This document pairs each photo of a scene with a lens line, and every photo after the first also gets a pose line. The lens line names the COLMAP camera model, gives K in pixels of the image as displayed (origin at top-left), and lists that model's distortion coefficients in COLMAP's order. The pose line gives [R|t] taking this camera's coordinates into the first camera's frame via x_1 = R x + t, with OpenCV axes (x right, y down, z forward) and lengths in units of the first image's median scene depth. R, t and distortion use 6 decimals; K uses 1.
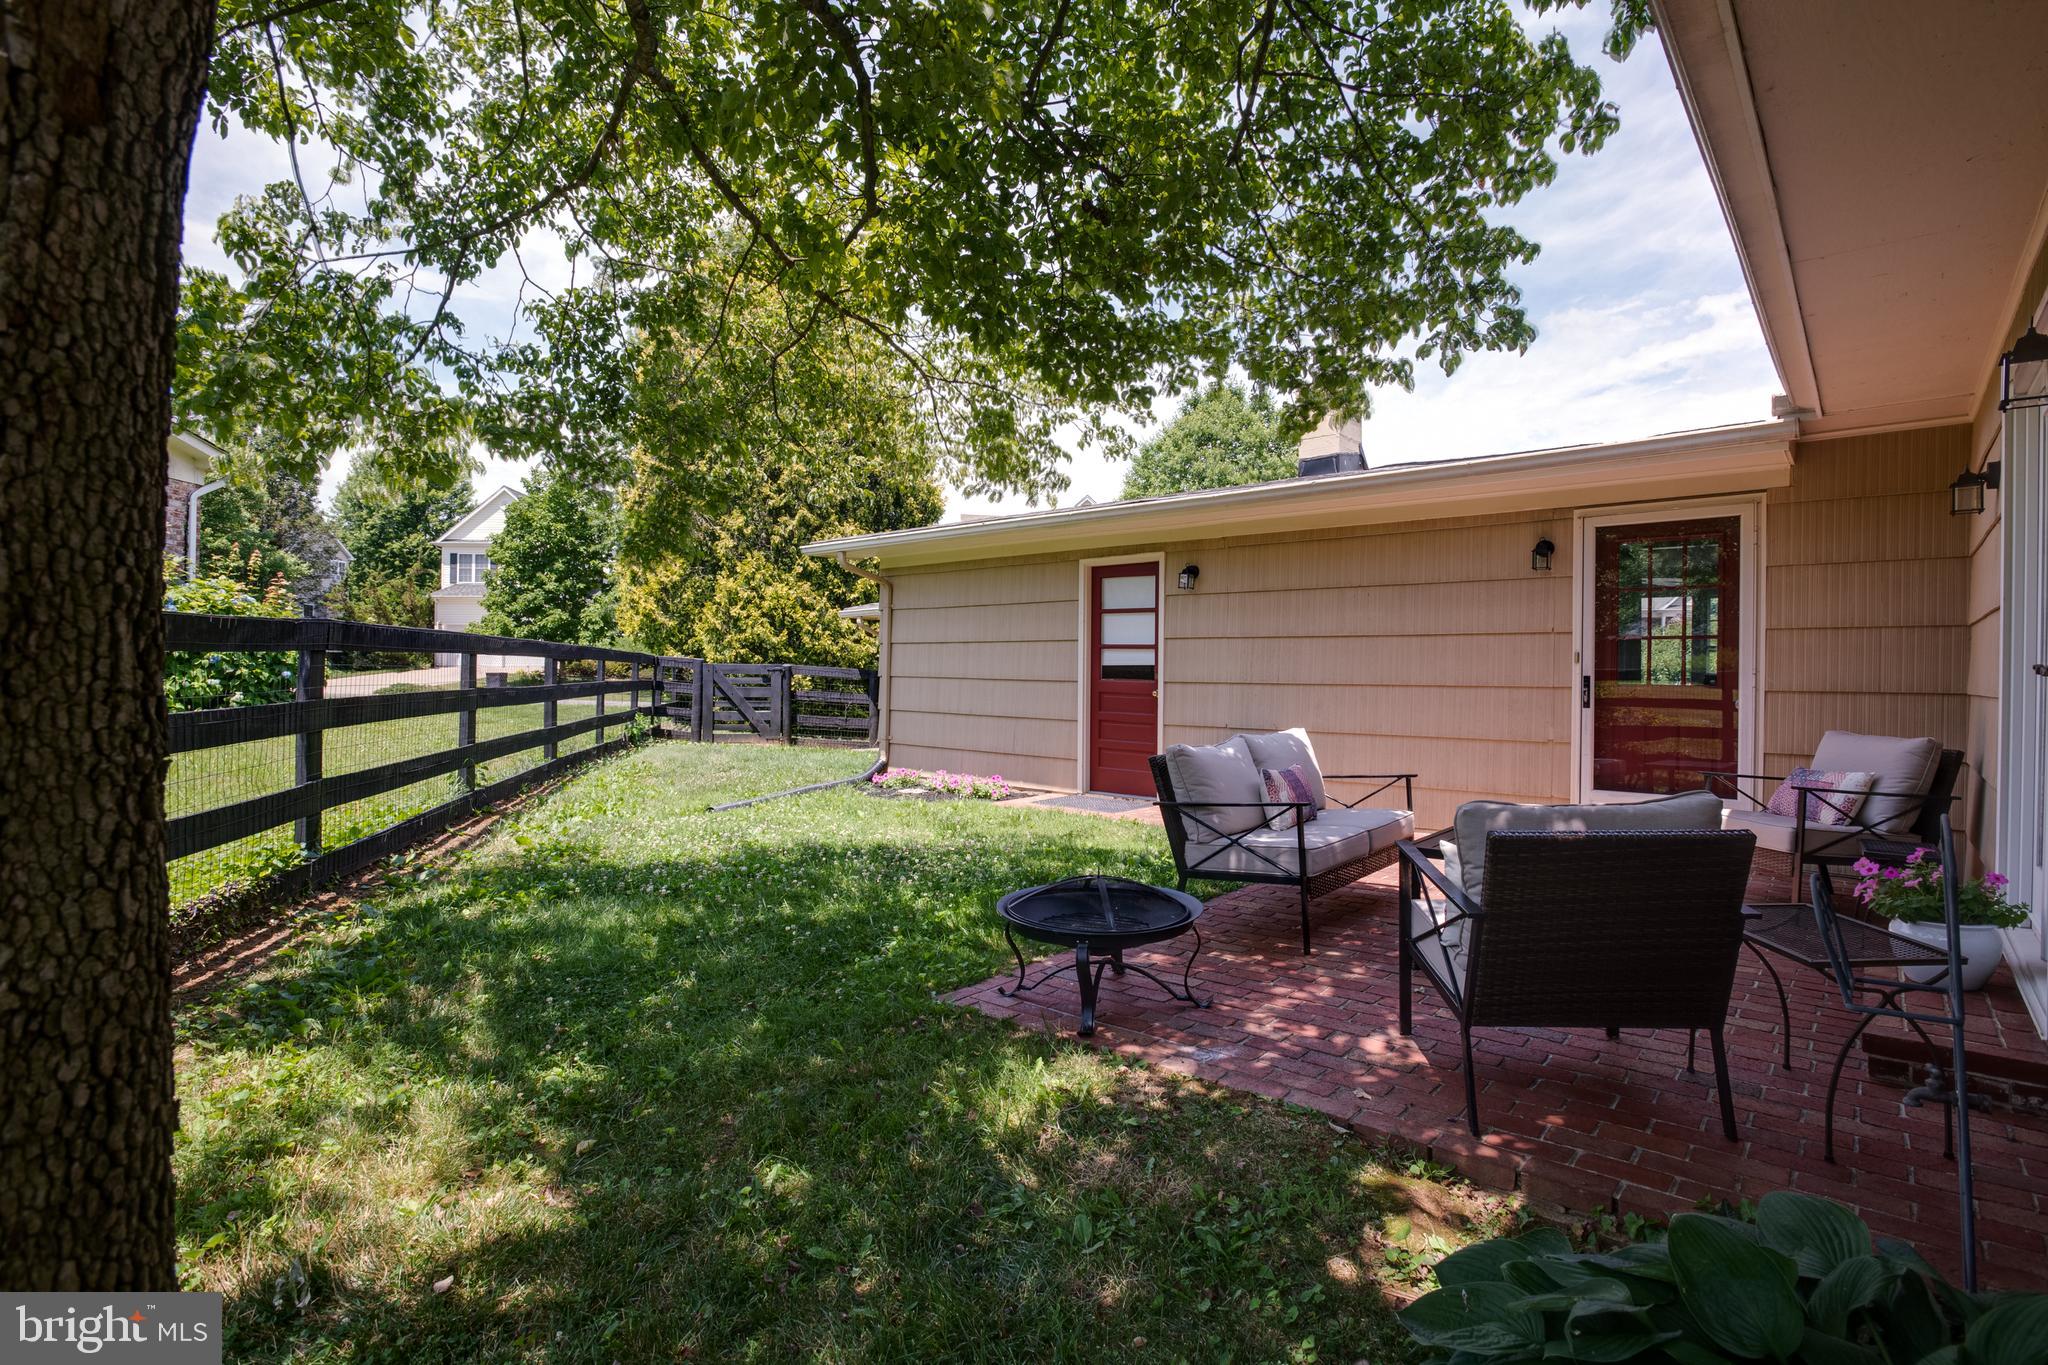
lens RADIAL K [[996.6, 0, 1040.0], [0, 996.6, 680.6], [0, 0, 1]] dist [-0.041834, 0.006447]
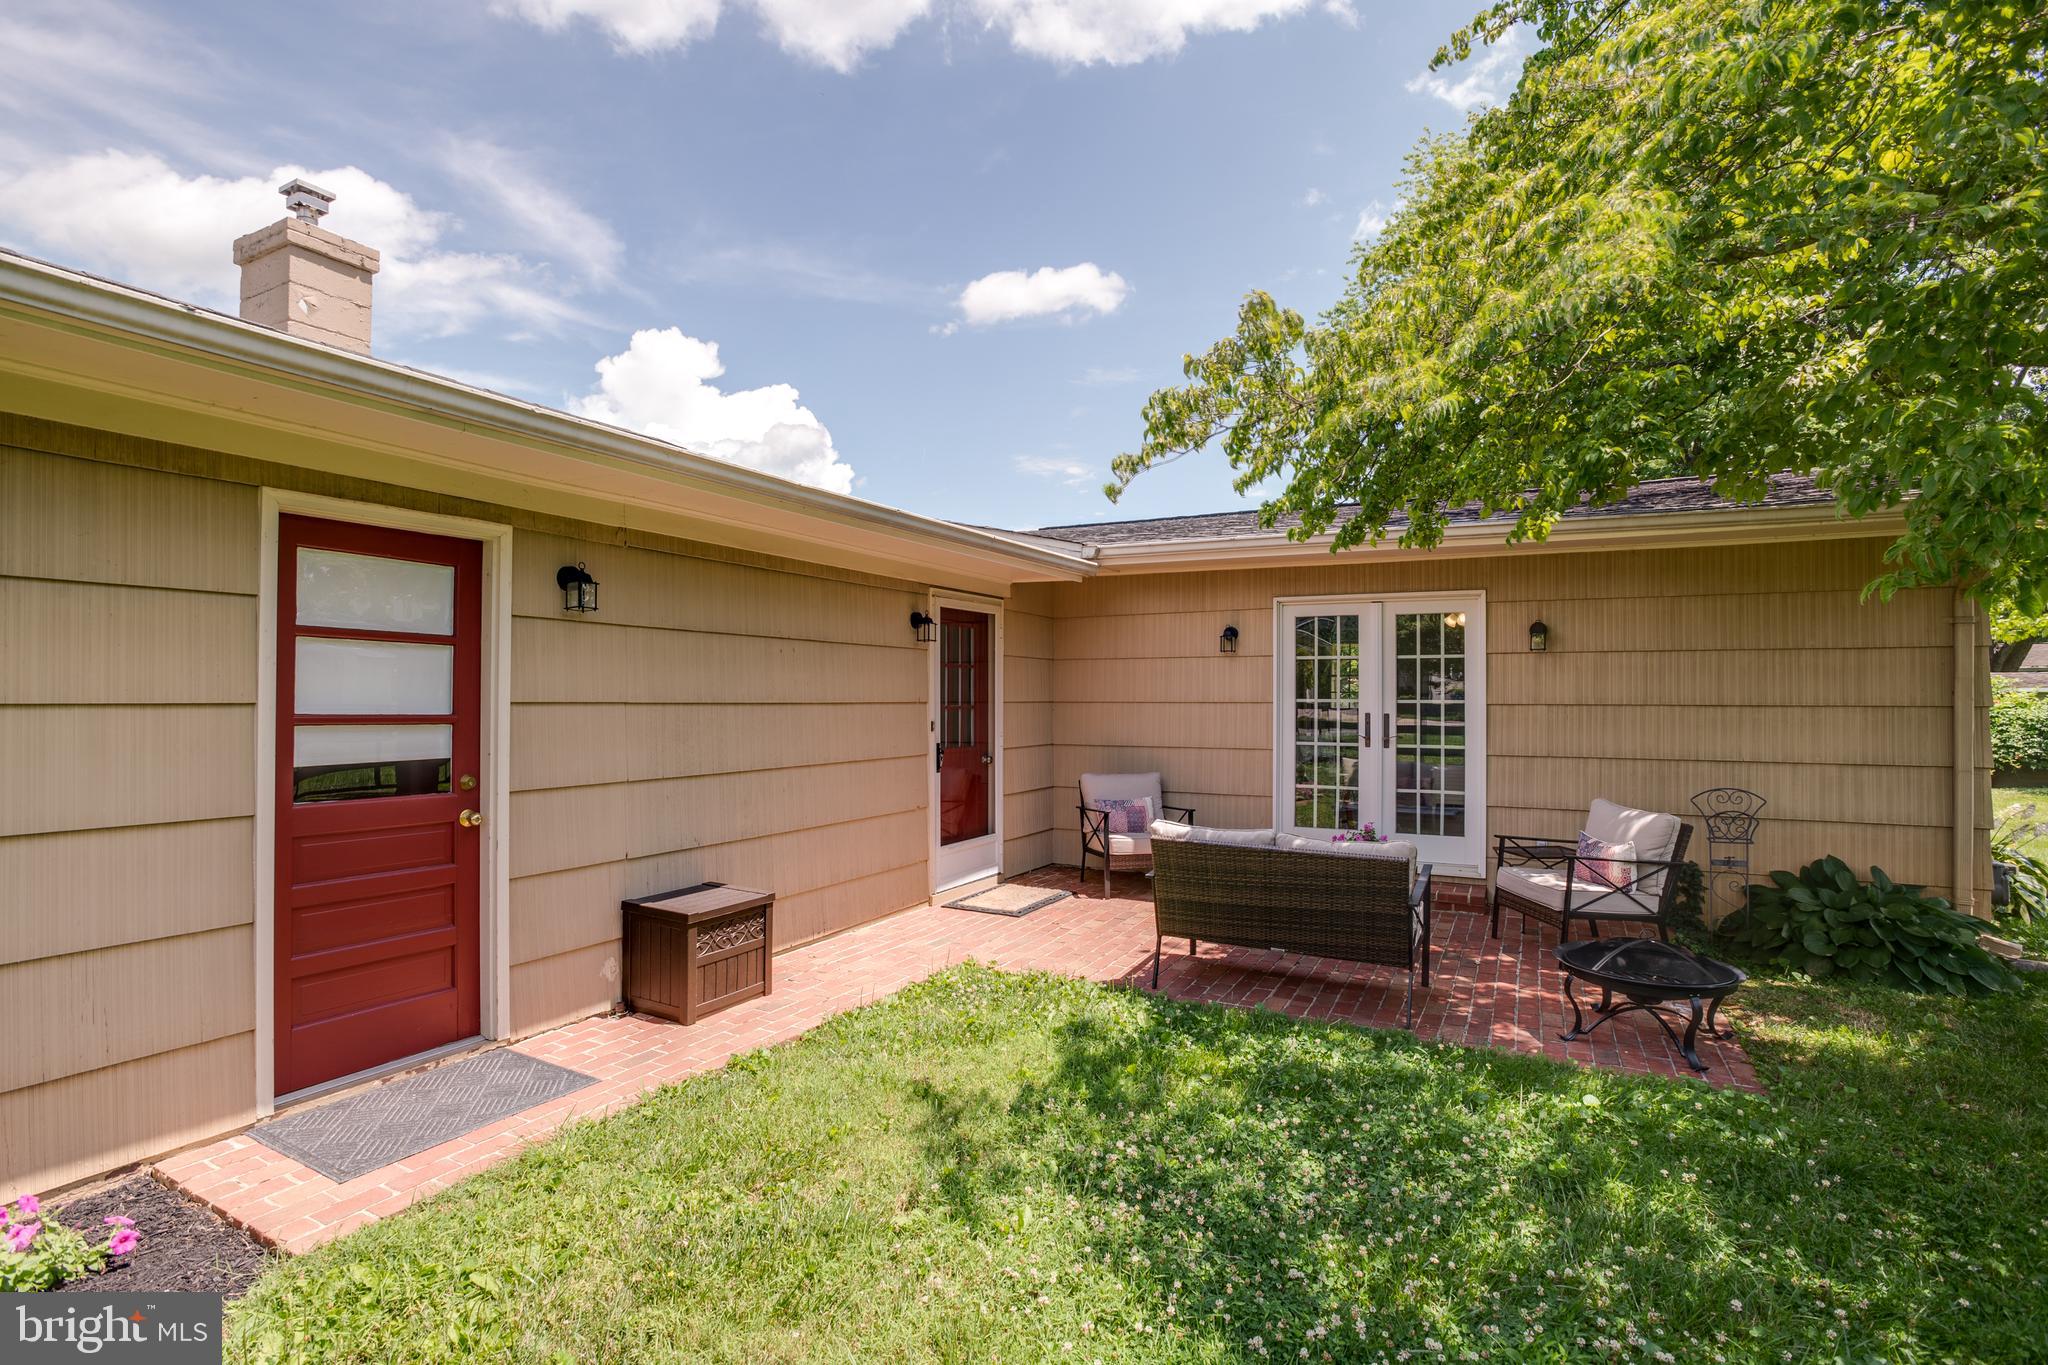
lens RADIAL K [[996.6, 0, 1033.8], [0, 996.6, 685.2], [0, 0, 1]] dist [-0.041834, 0.006447]
pose [[-0.222392, 0.002650, 0.974954, -0.654383], [0.002930, 0.999994, -0.002050, -0.079589], [-0.974953, 0.002401, -0.222399, 1.385393]]
